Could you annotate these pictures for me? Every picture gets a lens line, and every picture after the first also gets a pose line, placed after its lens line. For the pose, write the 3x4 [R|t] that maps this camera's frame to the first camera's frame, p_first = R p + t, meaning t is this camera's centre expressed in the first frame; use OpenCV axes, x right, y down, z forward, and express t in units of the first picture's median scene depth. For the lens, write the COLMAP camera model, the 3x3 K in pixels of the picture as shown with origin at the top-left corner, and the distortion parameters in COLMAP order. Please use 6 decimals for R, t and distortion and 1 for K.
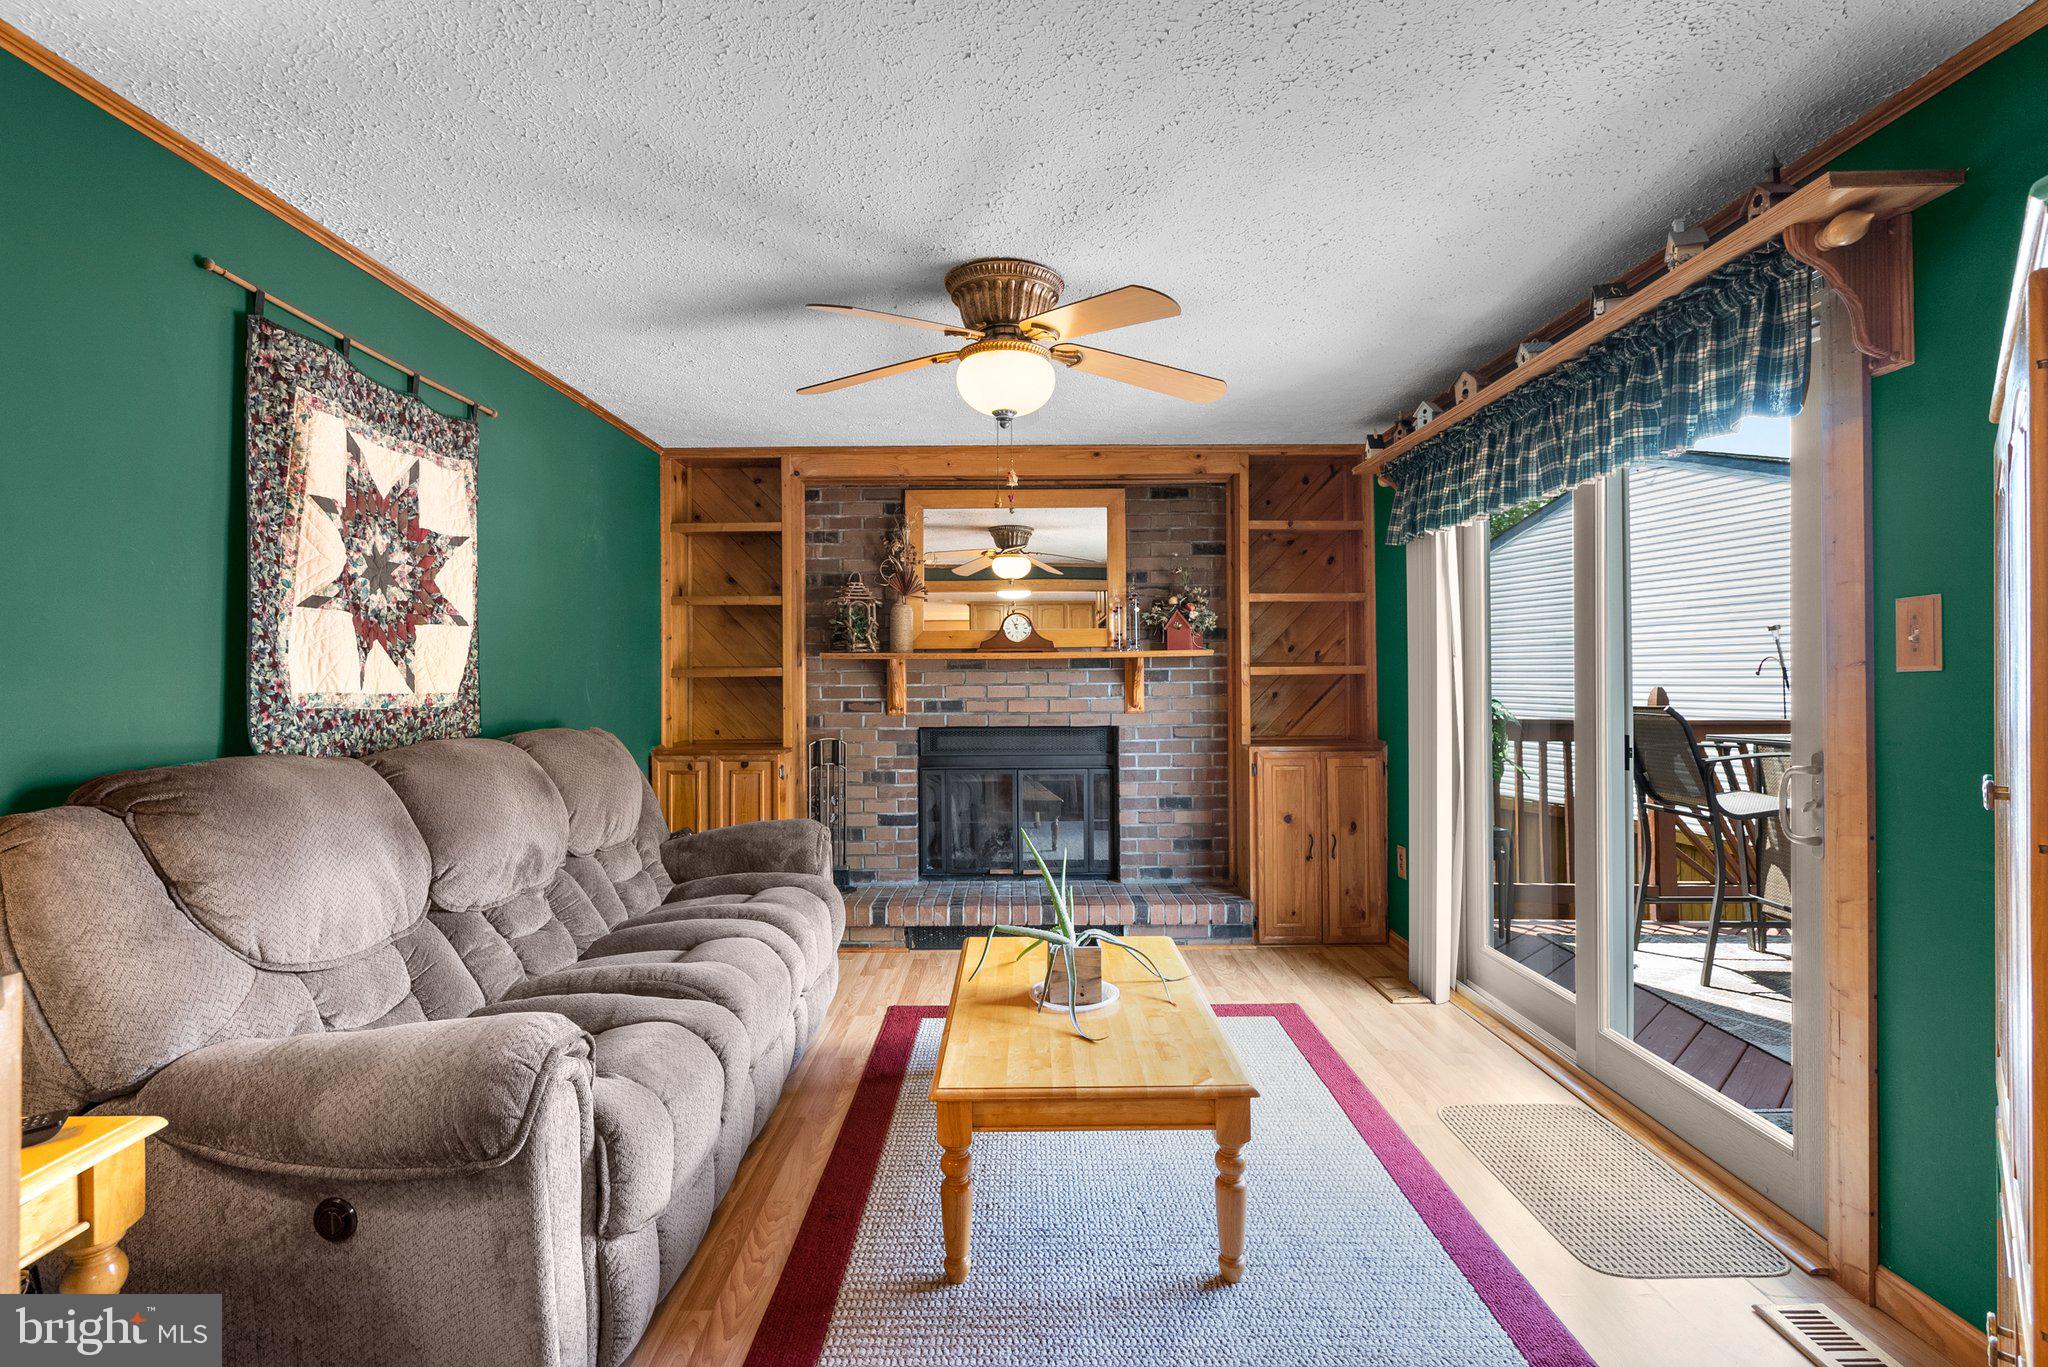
lens RADIAL K [[931.5, 0, 1026.0], [0, 931.5, 674.2], [0, 0, 1]] dist [-0.005114, 0.002262]
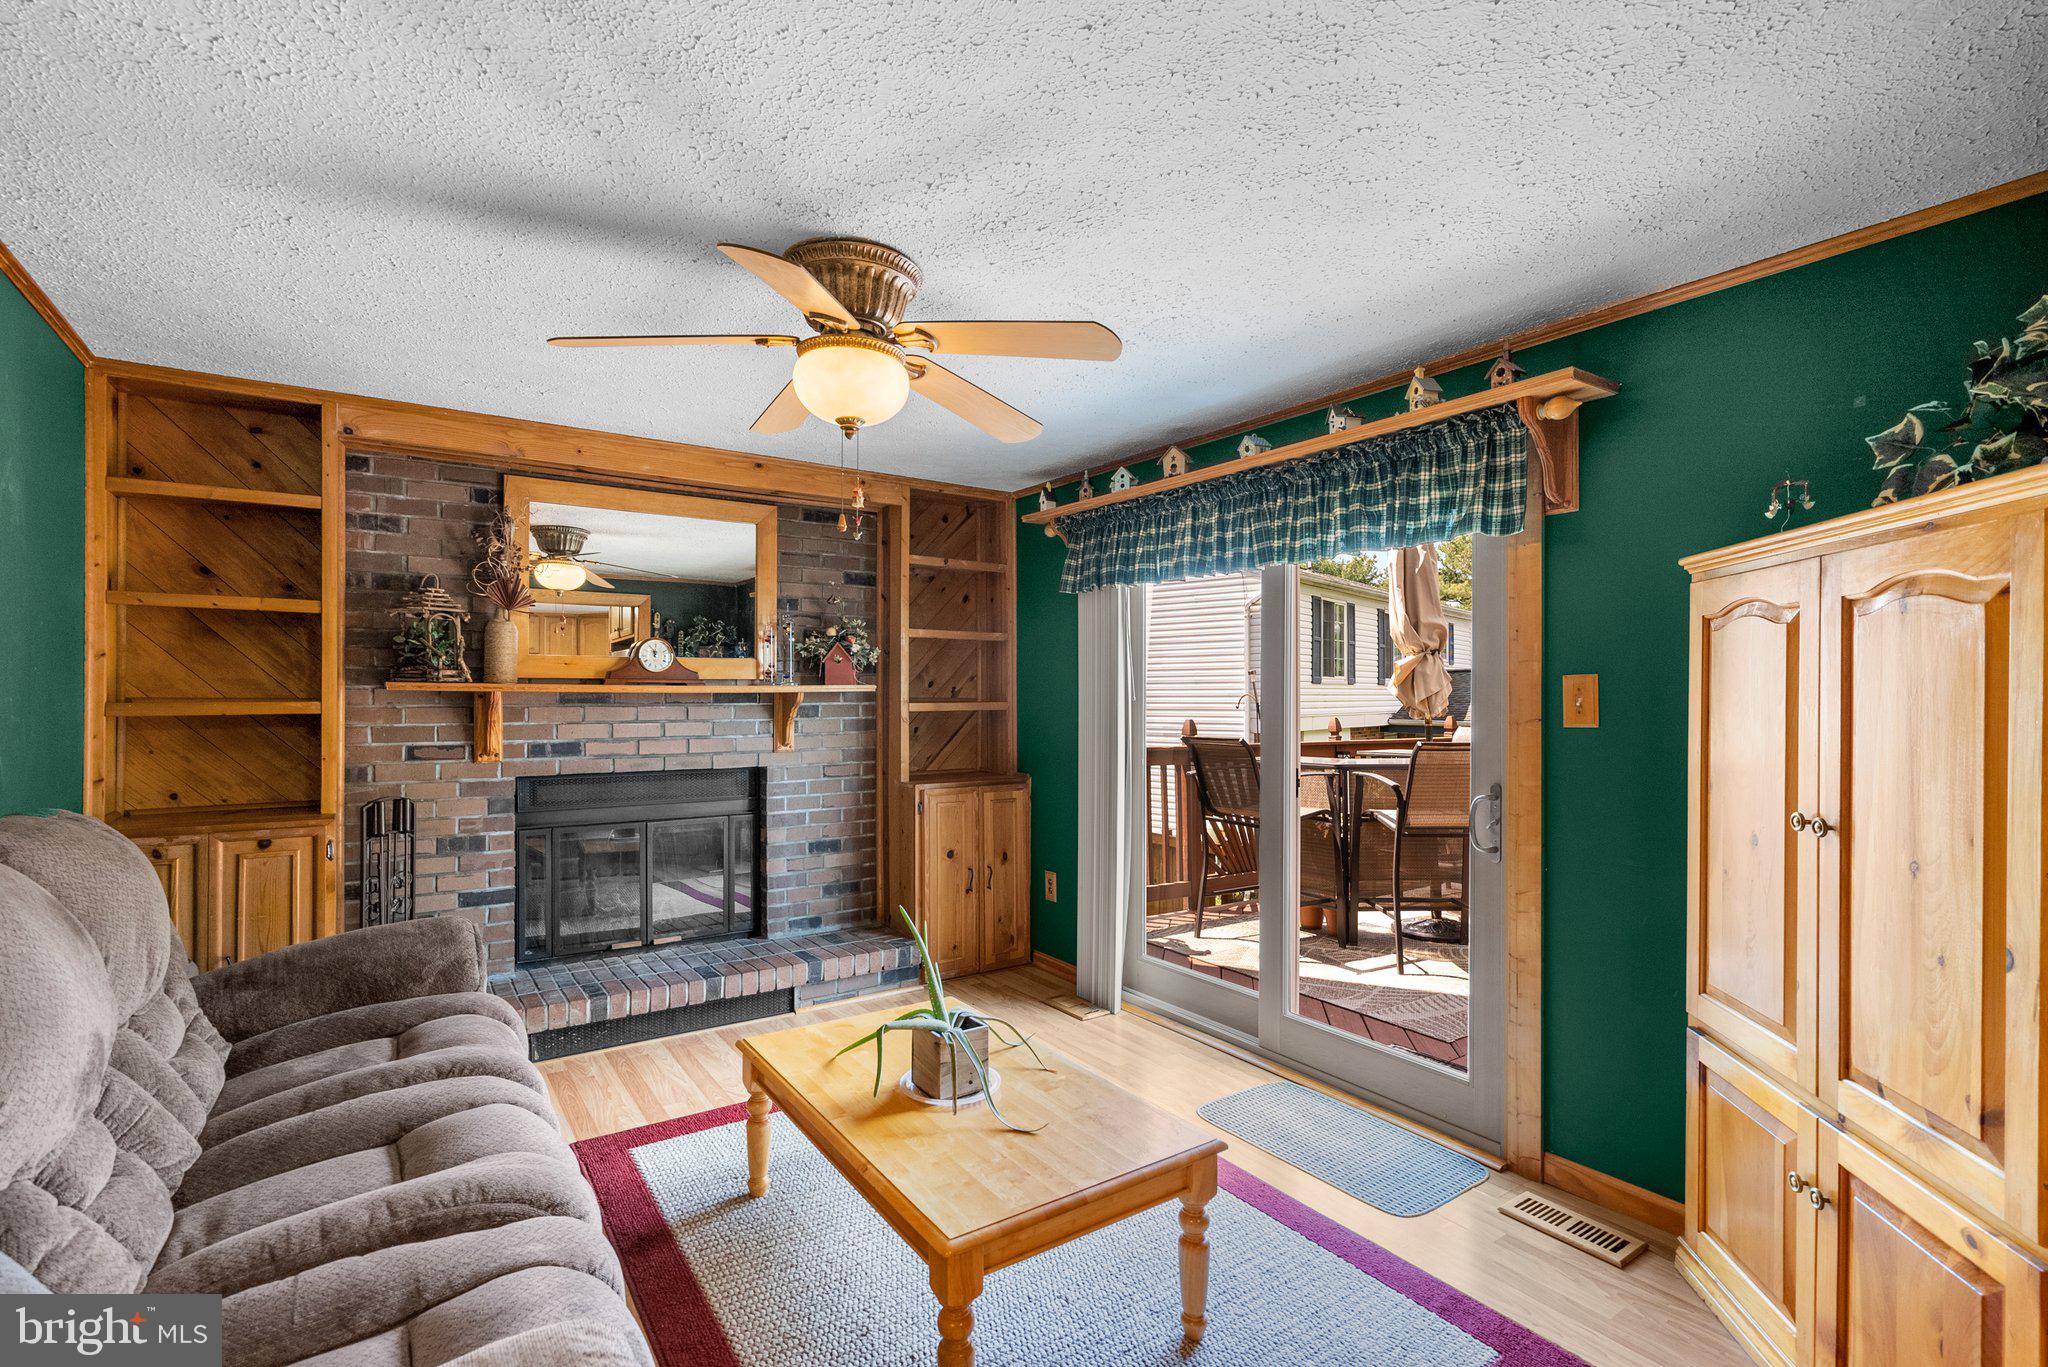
lens RADIAL K [[931.5, 0, 1013.7], [0, 931.5, 692.3], [0, 0, 1]] dist [-0.005114, 0.002262]
pose [[0.829969, 0.009685, 0.557726, -0.229366], [-0.009721, 0.999949, -0.002899, -0.018399], [-0.557725, -0.003016, 0.830020, 0.124883]]
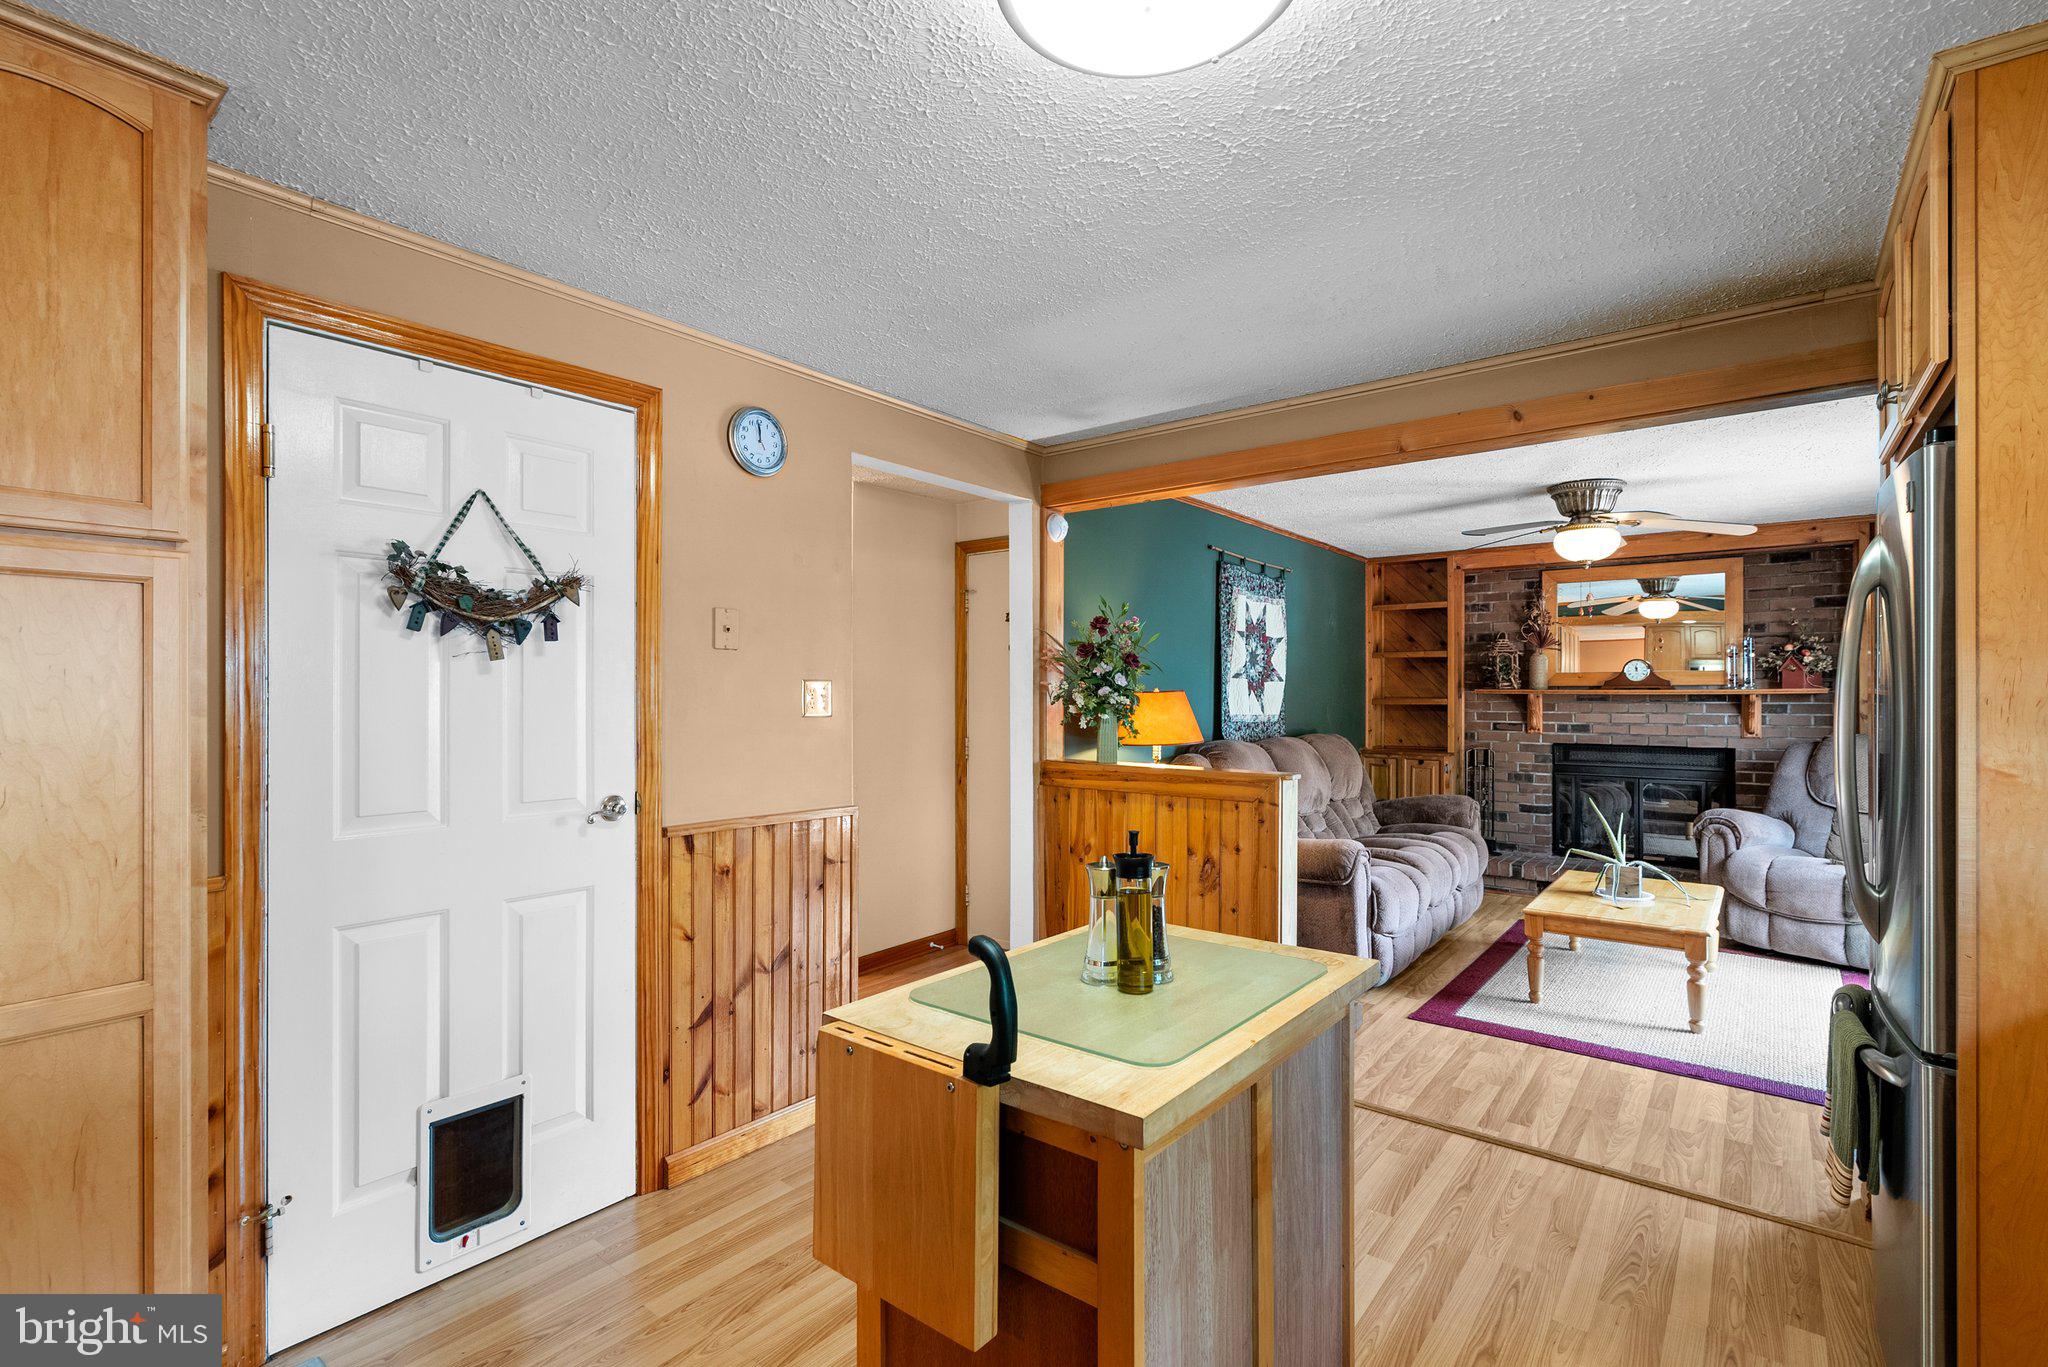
lens RADIAL K [[931.5, 0, 1026.3], [0, 931.5, 689.2], [0, 0, 1]] dist [-0.005114, 0.002262]
pose [[0.778557, 0.005744, -0.627548, 0.155367], [-0.004636, 0.999983, 0.003401, -0.025853], [0.627557, 0.000261, 0.778570, -0.611190]]
